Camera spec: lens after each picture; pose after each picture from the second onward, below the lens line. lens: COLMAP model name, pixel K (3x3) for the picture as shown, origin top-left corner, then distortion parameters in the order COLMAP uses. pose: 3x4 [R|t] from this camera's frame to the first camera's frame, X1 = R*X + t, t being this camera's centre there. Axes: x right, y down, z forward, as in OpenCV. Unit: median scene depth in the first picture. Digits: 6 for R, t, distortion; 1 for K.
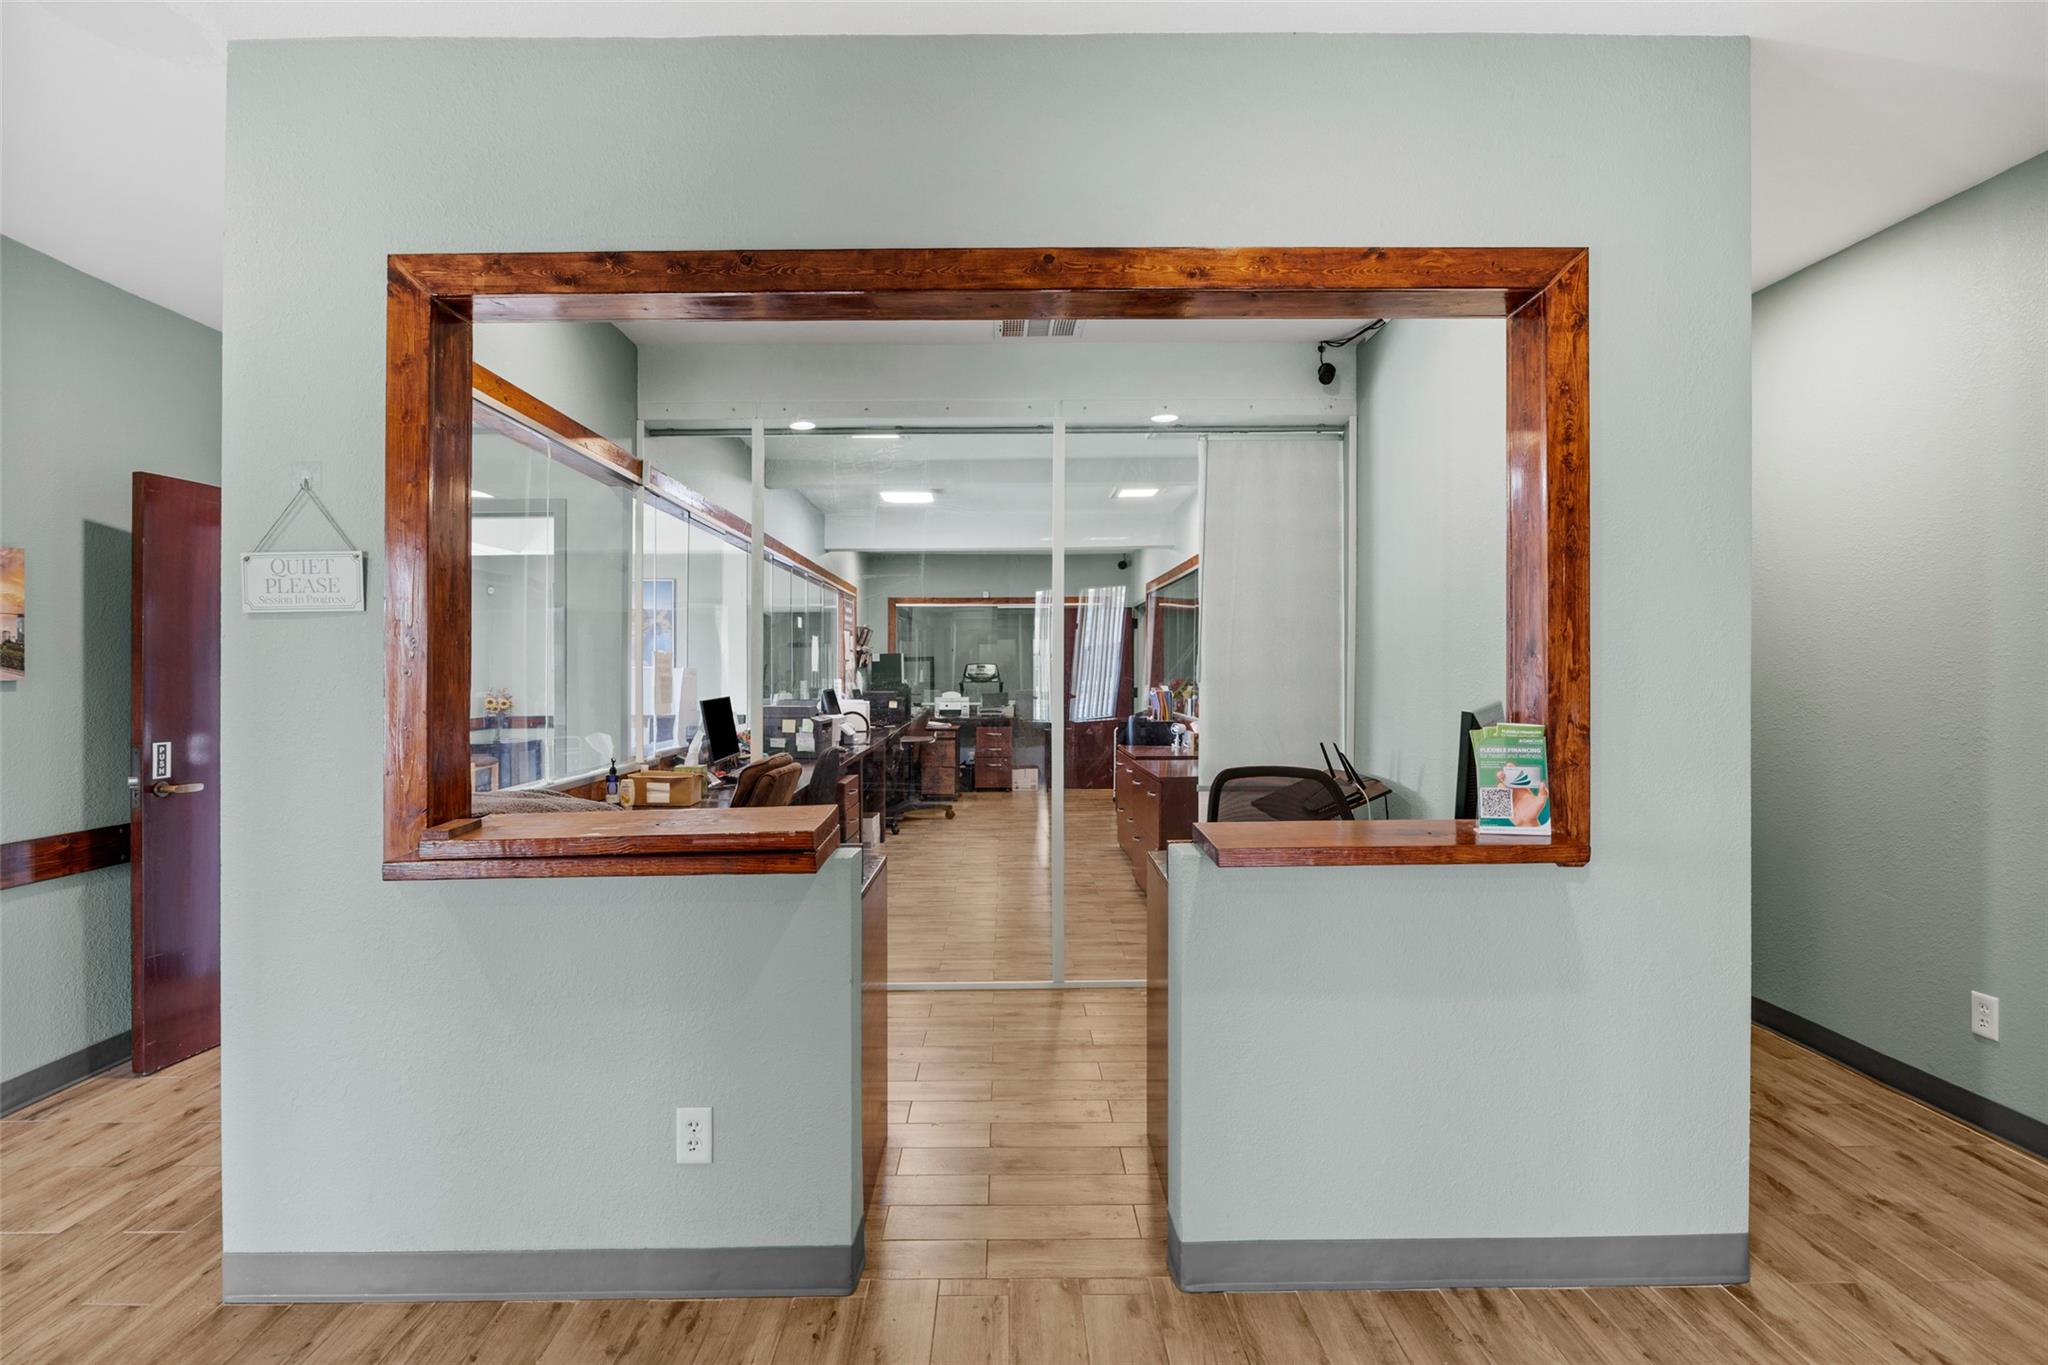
lens RADIAL K [[1011.6, 0, 1024.0], [0, 1011.6, 682.5], [0, 0, 1]] dist [-0.004194, -0.000393]
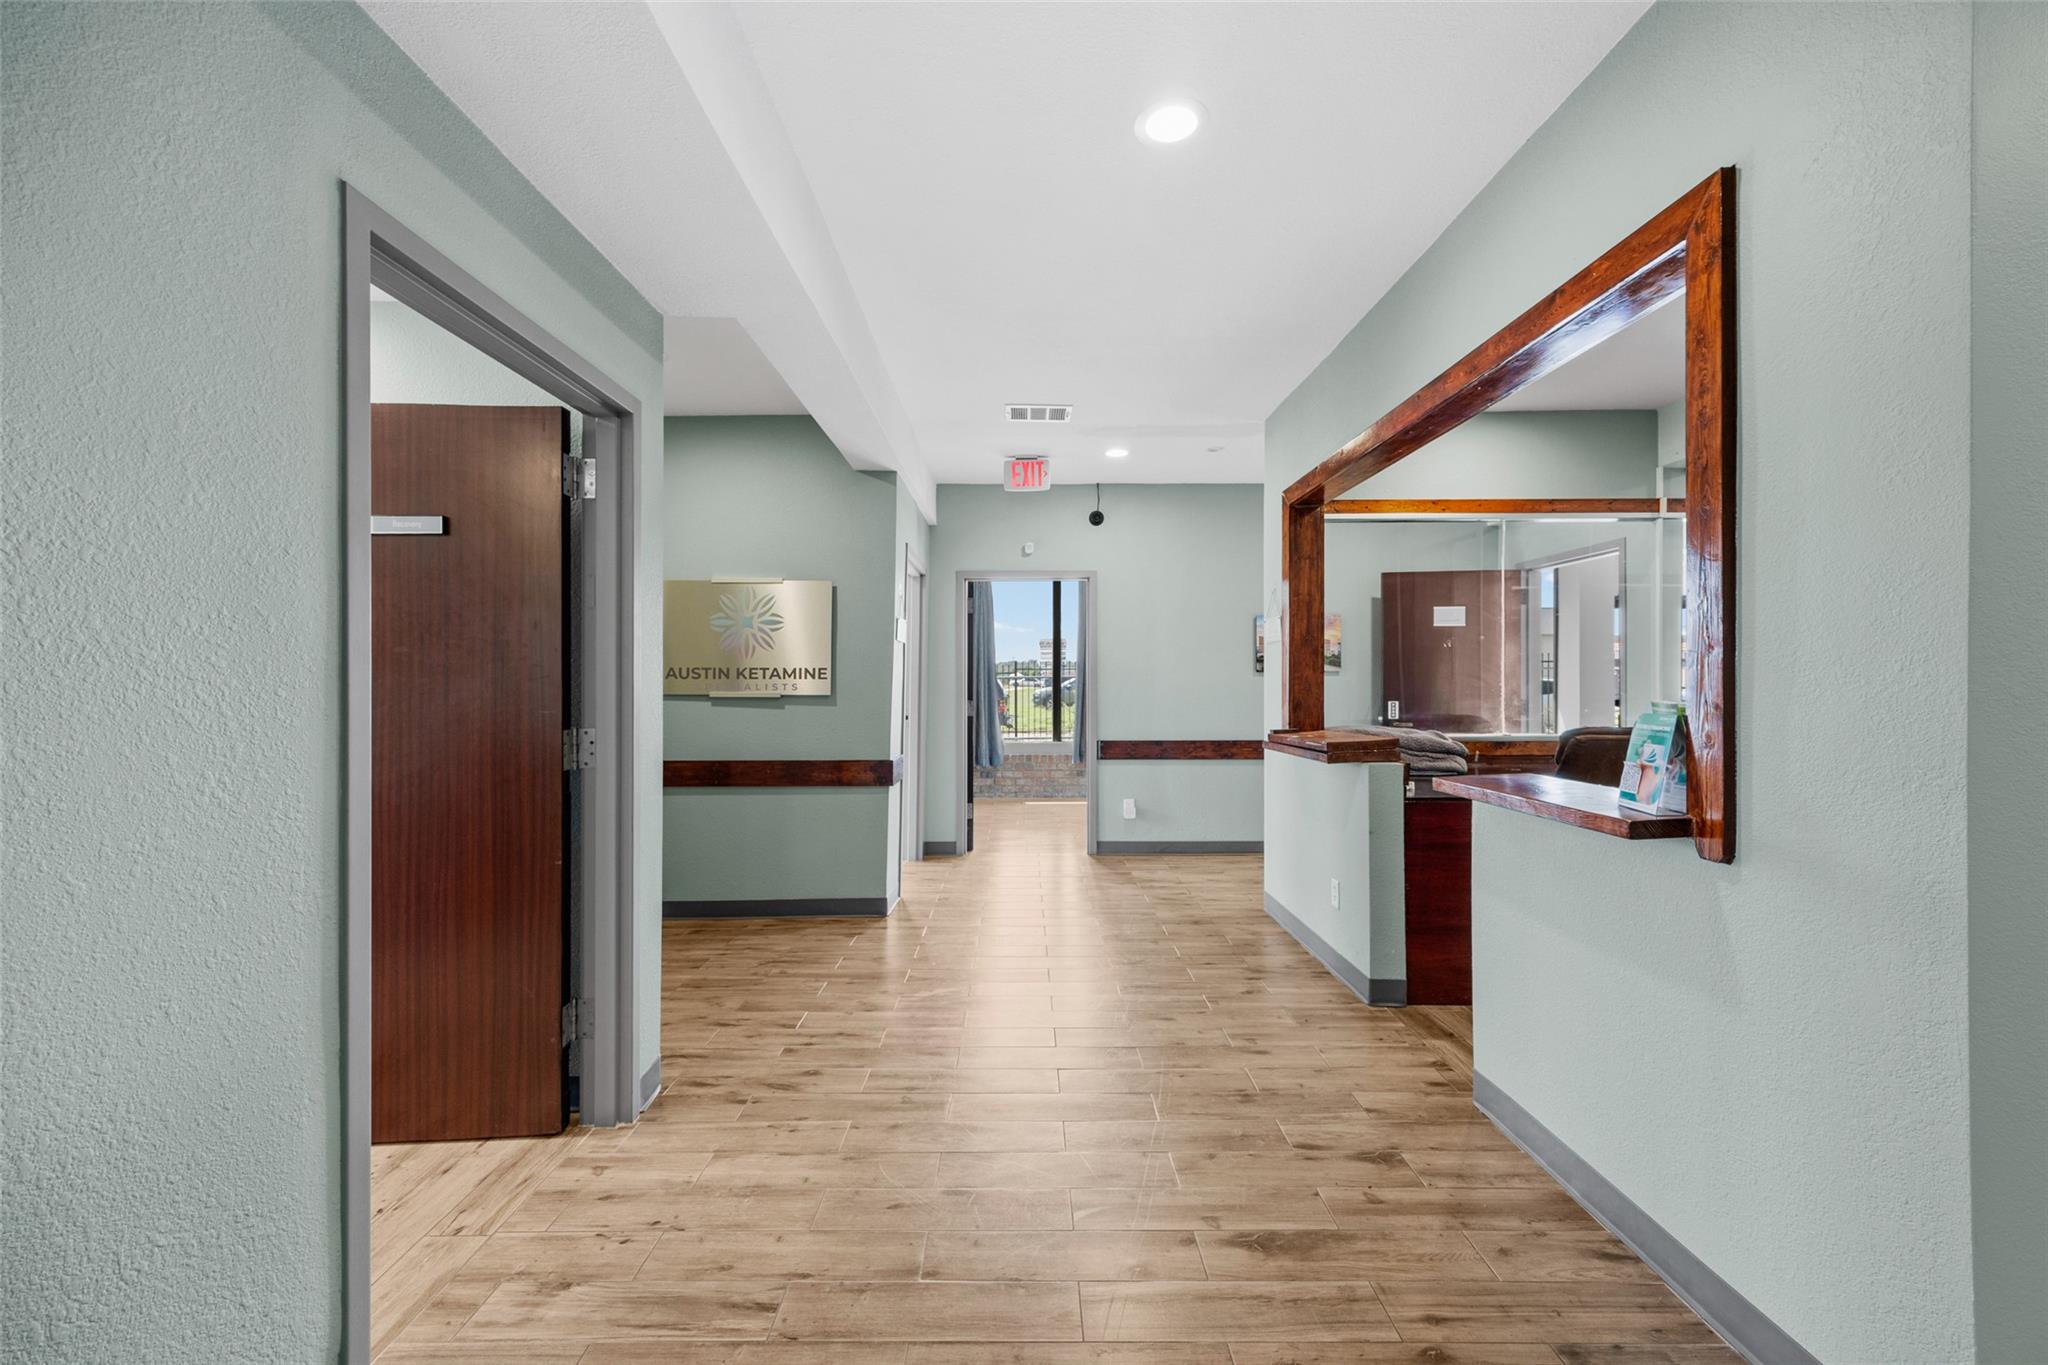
lens RADIAL K [[800.2, 0, 1016.4], [0, 800.2, 688.8], [0, 0, 1]] dist [-0.000170, 0.000062]
pose [[-0.016885, 0.016339, -0.999724, 1.280672], [-0.008919, 0.999824, 0.016492, 0.022232], [0.999818, 0.009195, -0.016736, 0.393151]]
